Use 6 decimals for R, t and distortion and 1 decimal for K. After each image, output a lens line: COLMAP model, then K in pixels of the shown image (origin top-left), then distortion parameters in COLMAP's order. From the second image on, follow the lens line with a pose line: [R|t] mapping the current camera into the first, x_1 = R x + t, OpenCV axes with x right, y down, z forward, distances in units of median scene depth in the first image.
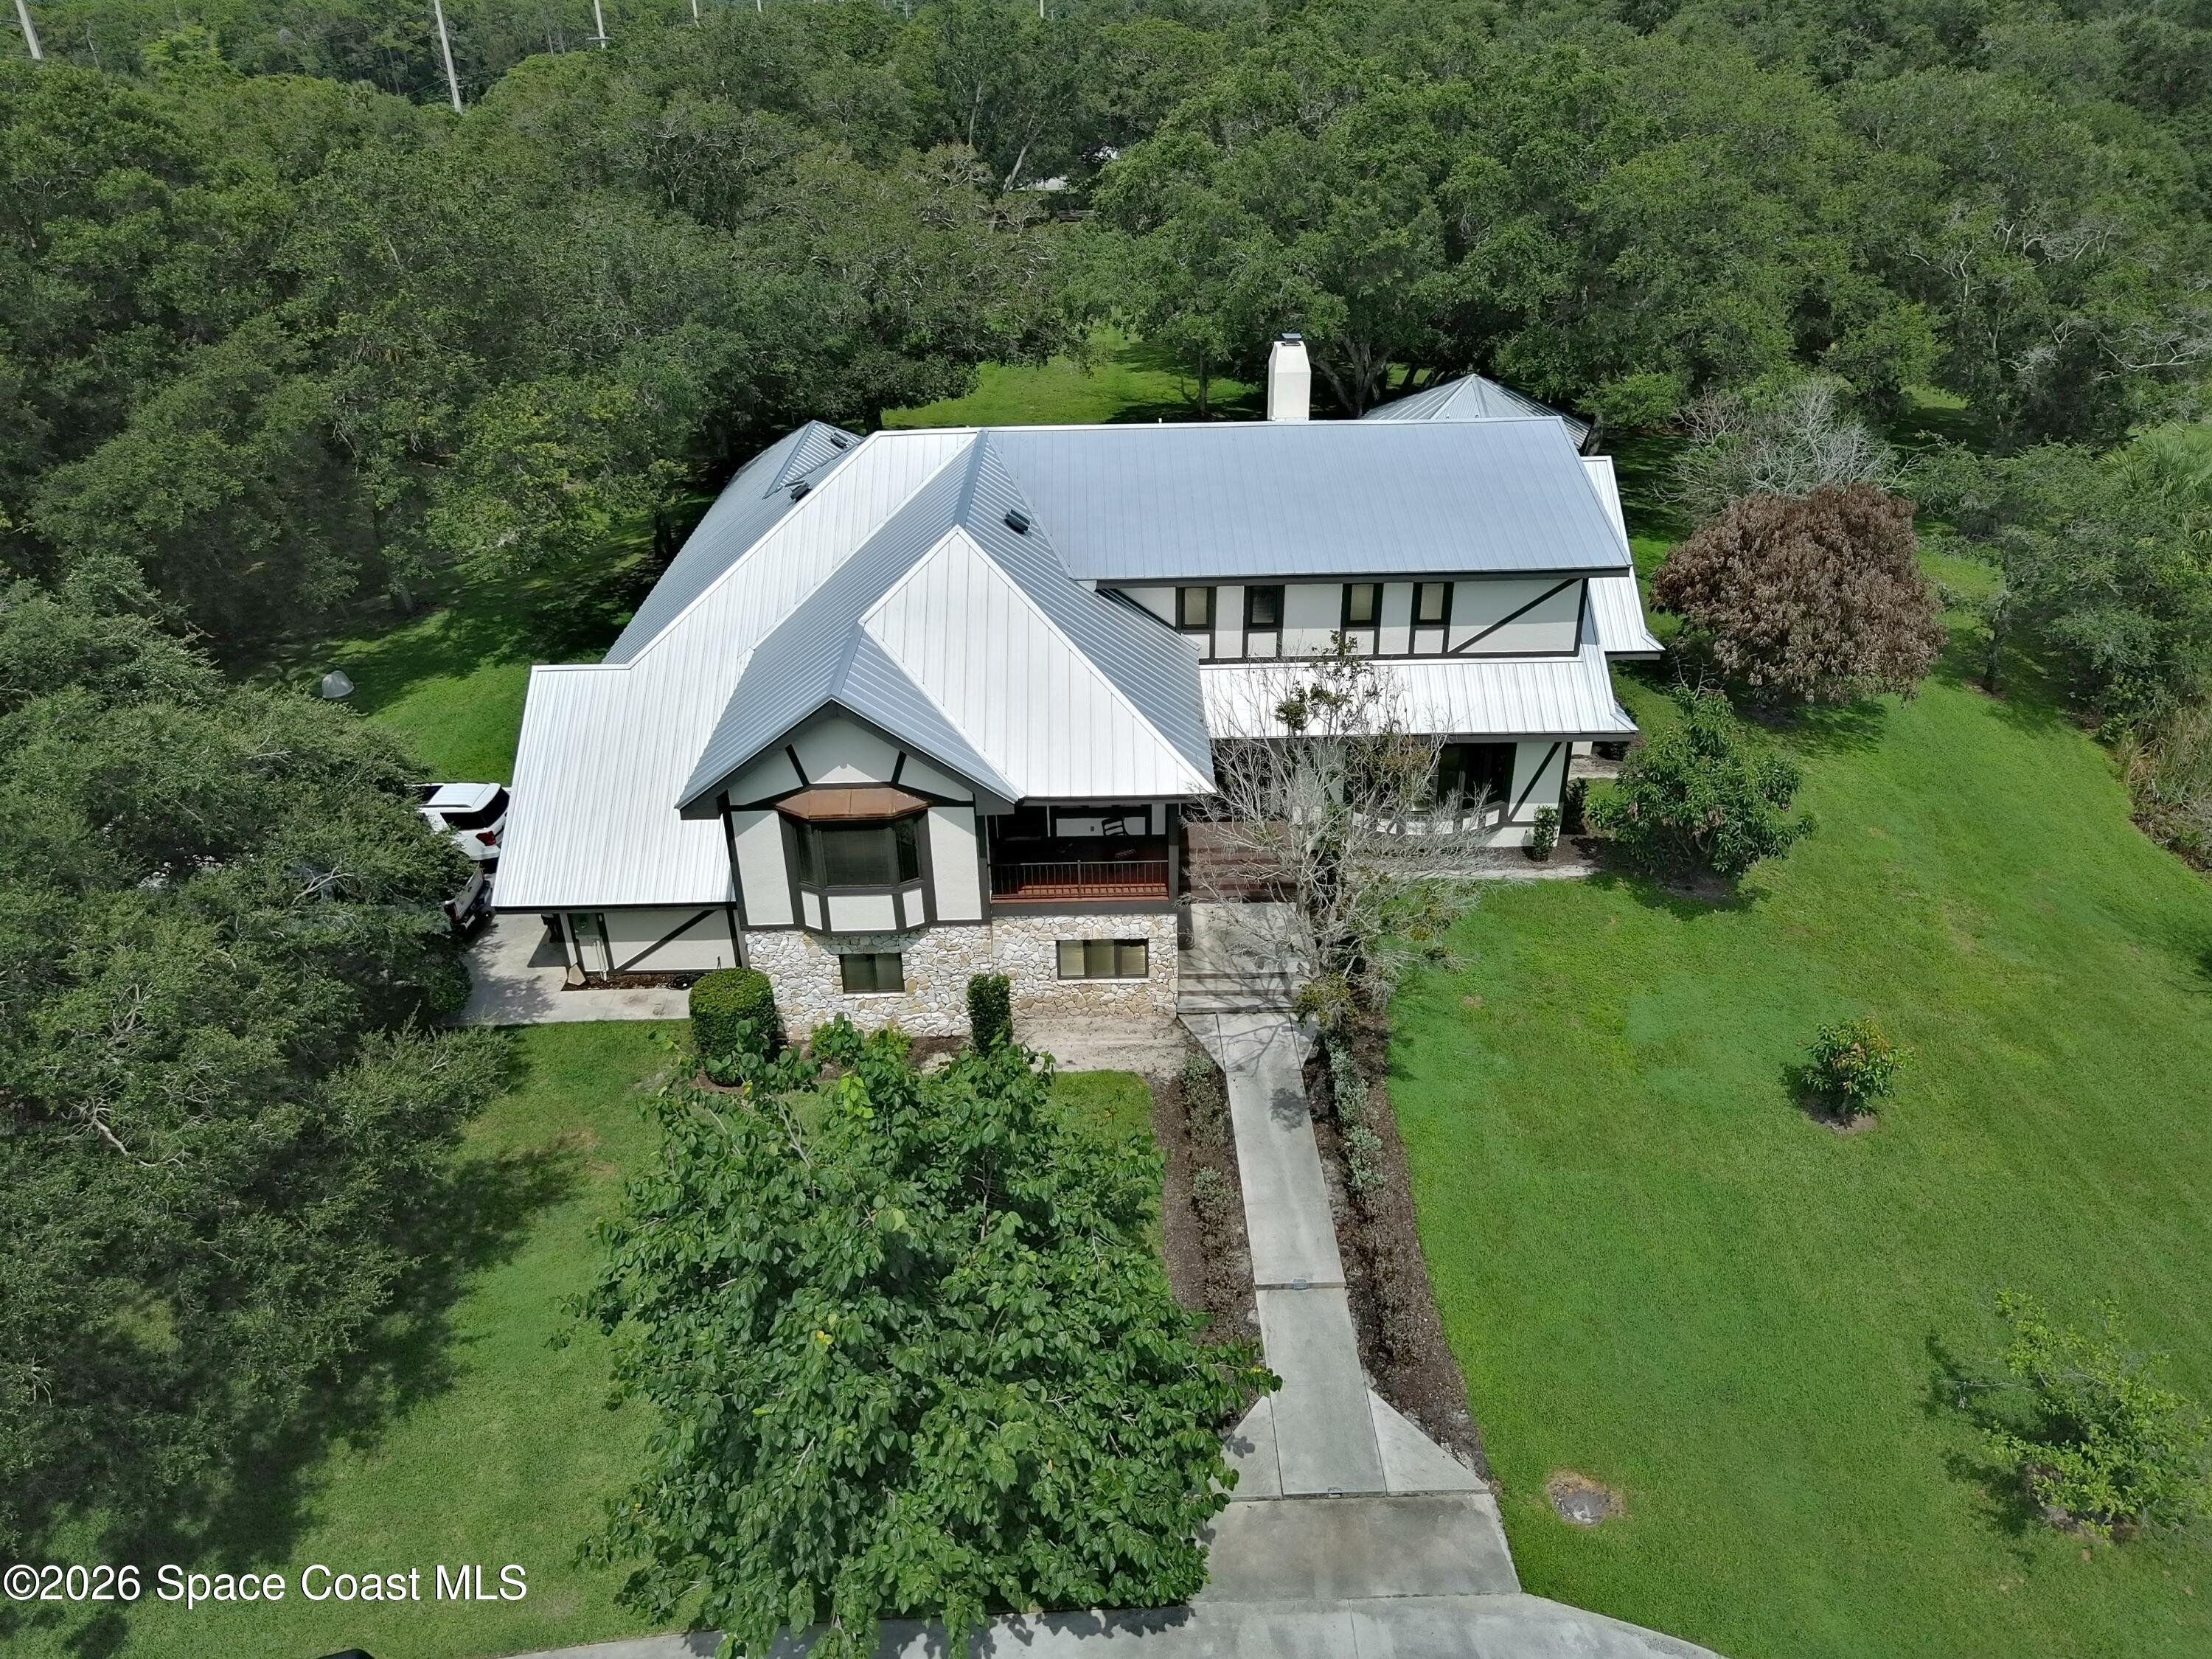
lens RADIAL K [[1525.6, 0, 1115.0], [0, 1525.6, 811.4], [0, 0, 1]] dist [0.009055, -0.000915]
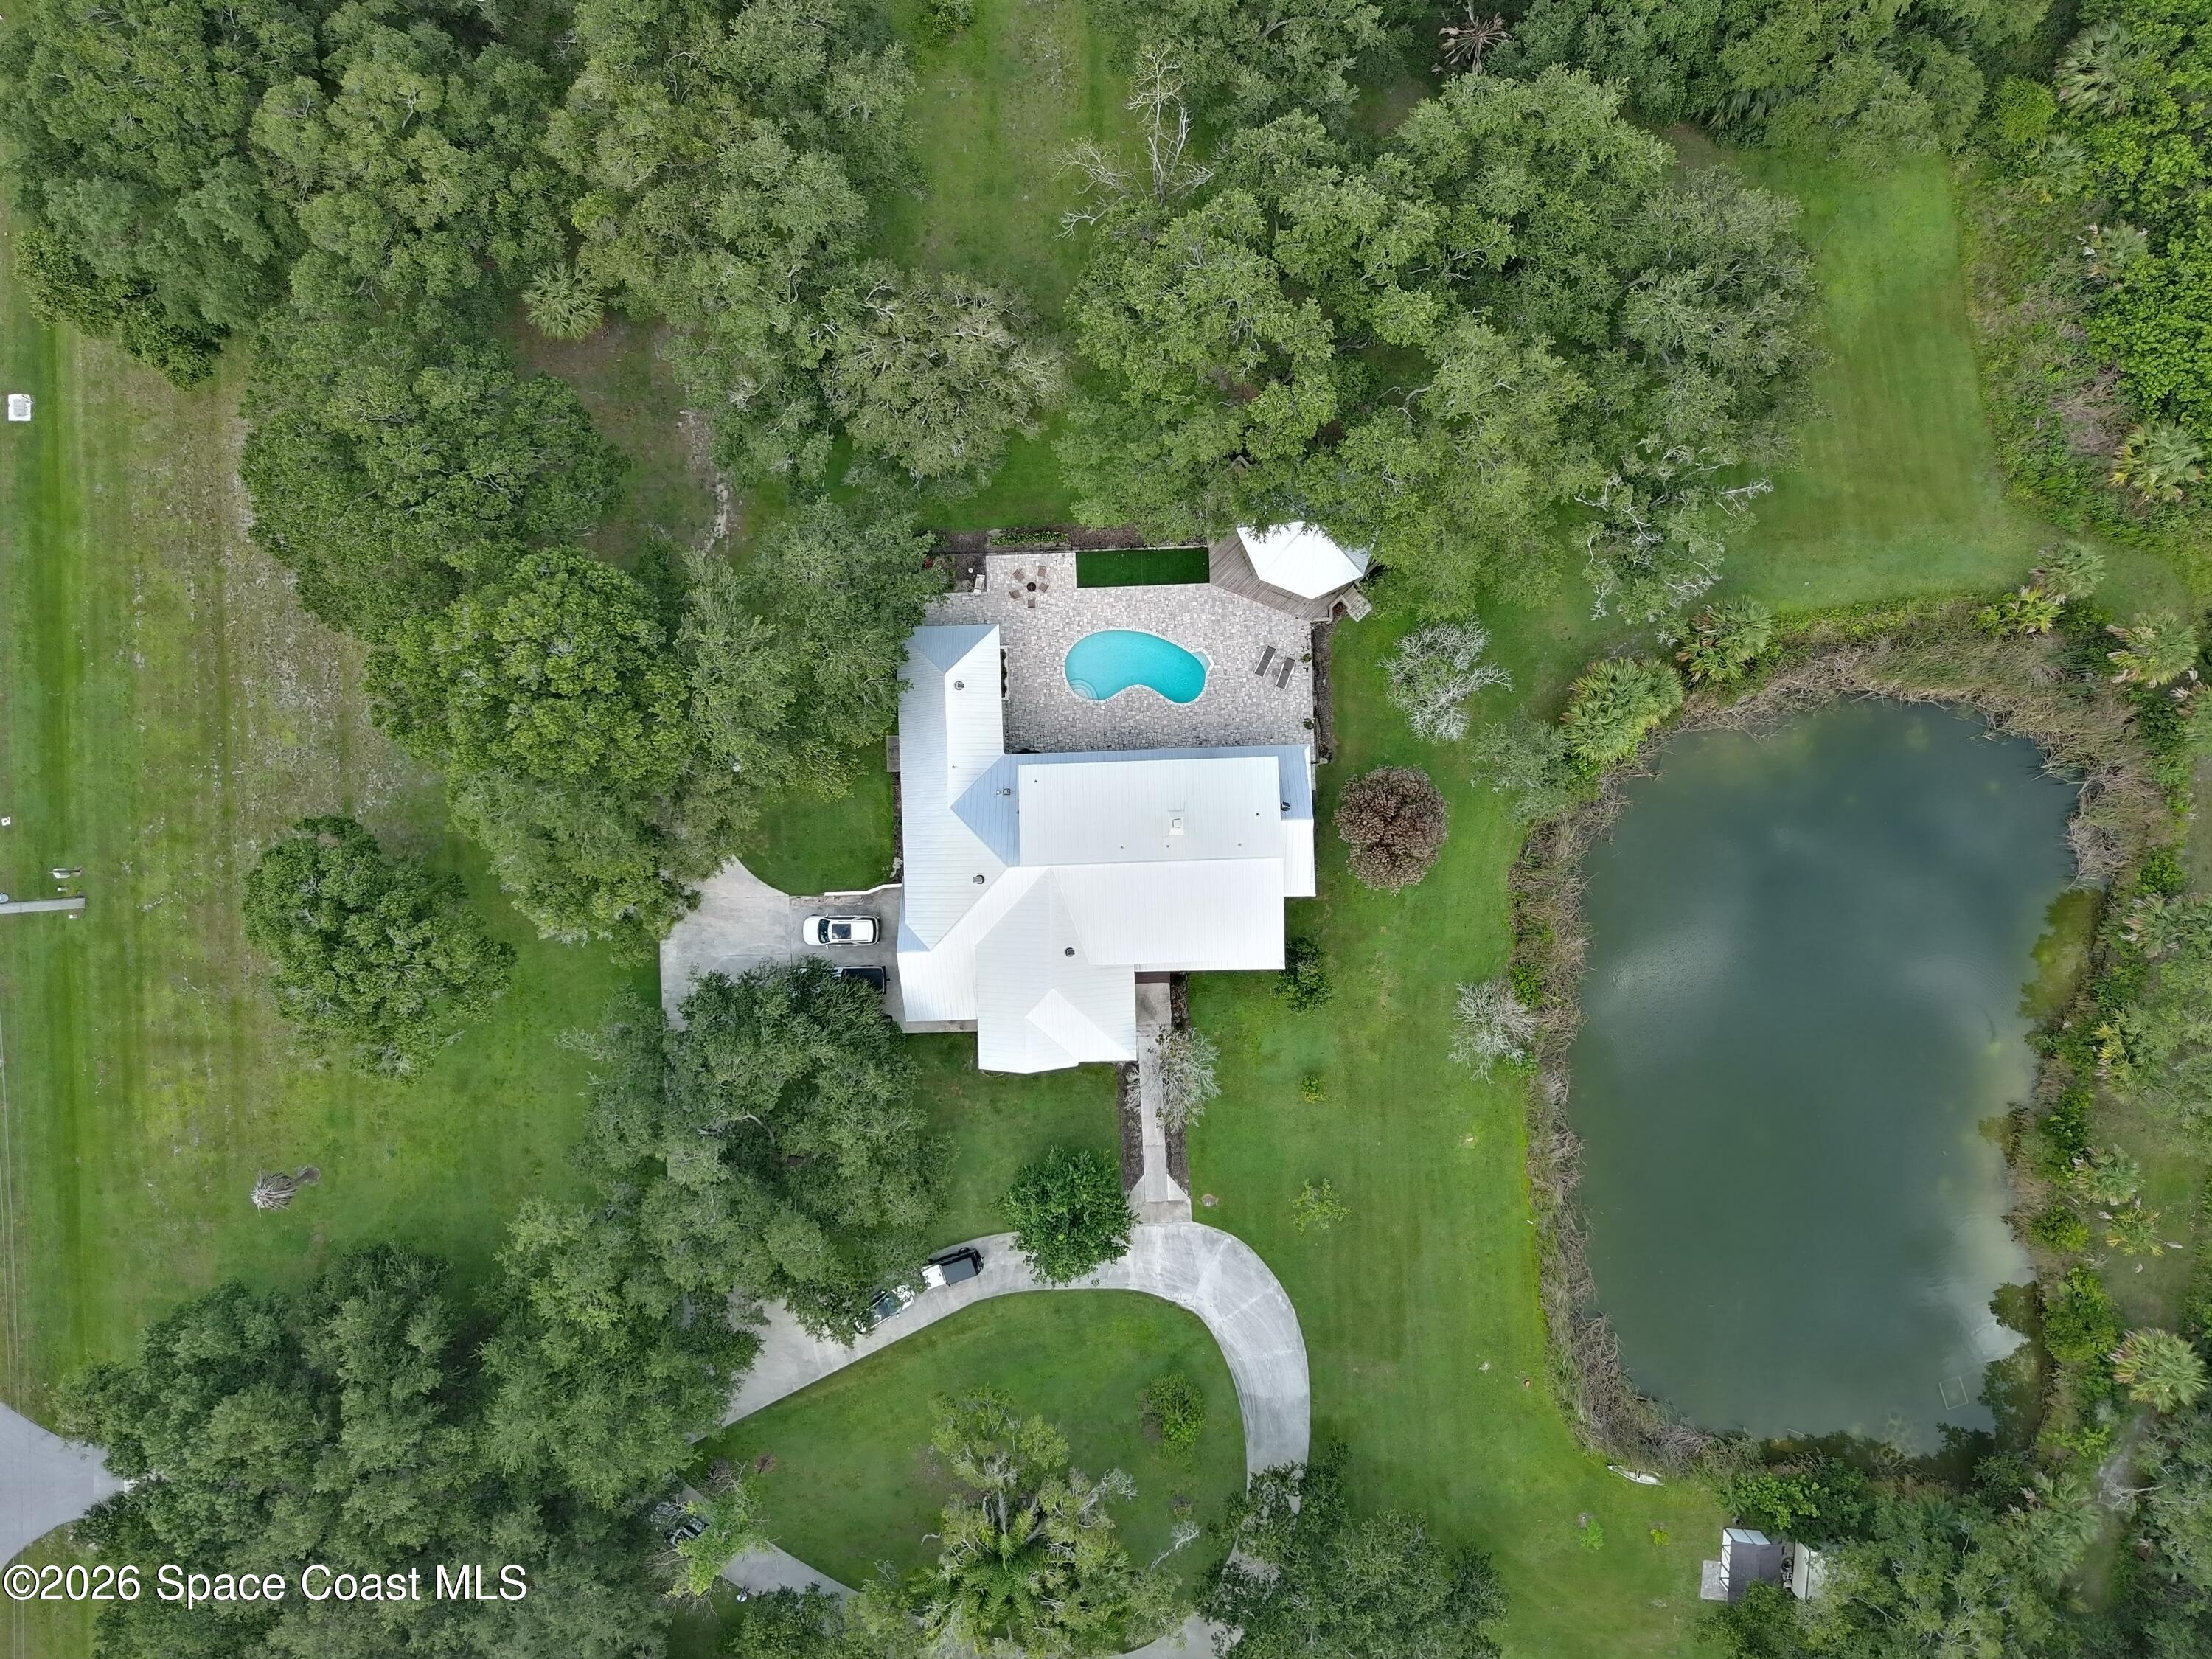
lens RADIAL K [[1525.6, 0, 1119.2], [0, 1525.6, 809.3], [0, 0, 1]] dist [0.009055, -0.000915]
pose [[0.999731, -0.020365, 0.011055, 0.002201], [0.000036, 0.478425, 0.878129, -2.826255], [-0.023172, -0.877892, 0.478297, -0.115821]]
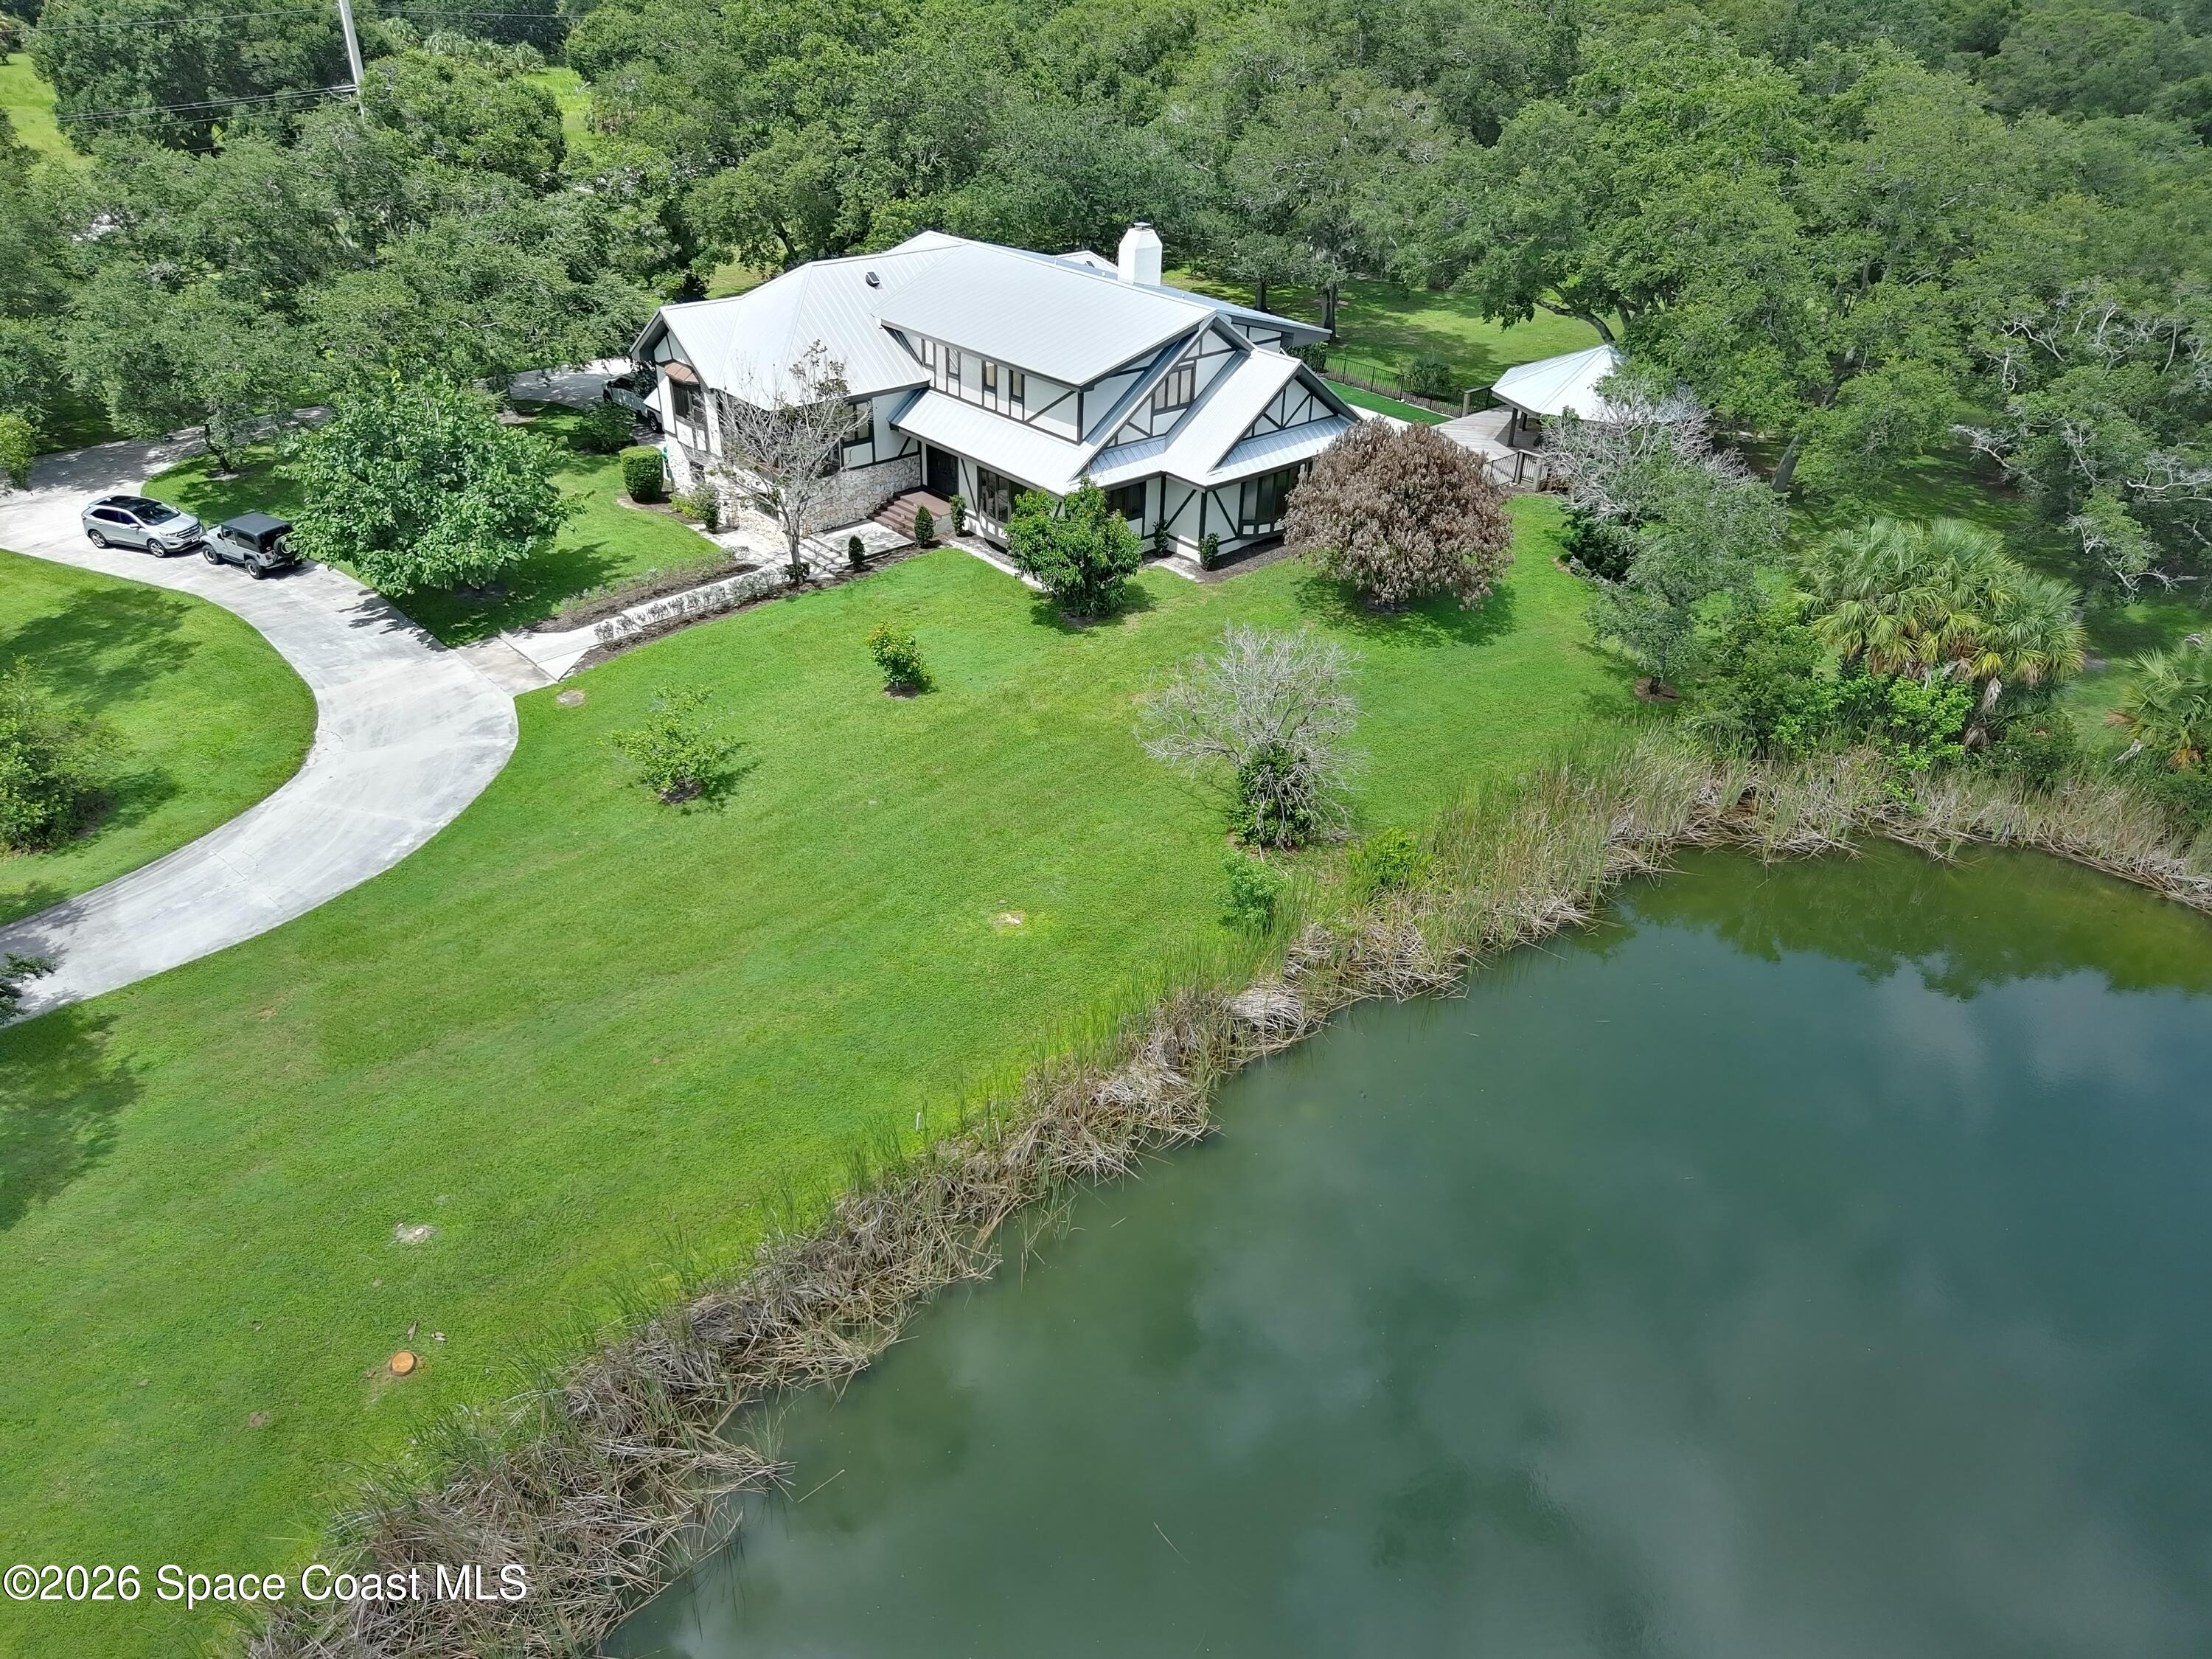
lens RADIAL K [[1525.6, 0, 1103.0], [0, 1525.6, 812.1], [0, 0, 1]] dist [0.009055, -0.000915]
pose [[0.655202, 0.421261, -0.627096, 1.496753], [-0.395320, 0.898555, 0.190580, -0.077852], [0.643764, 0.123035, 0.755268, -0.087474]]
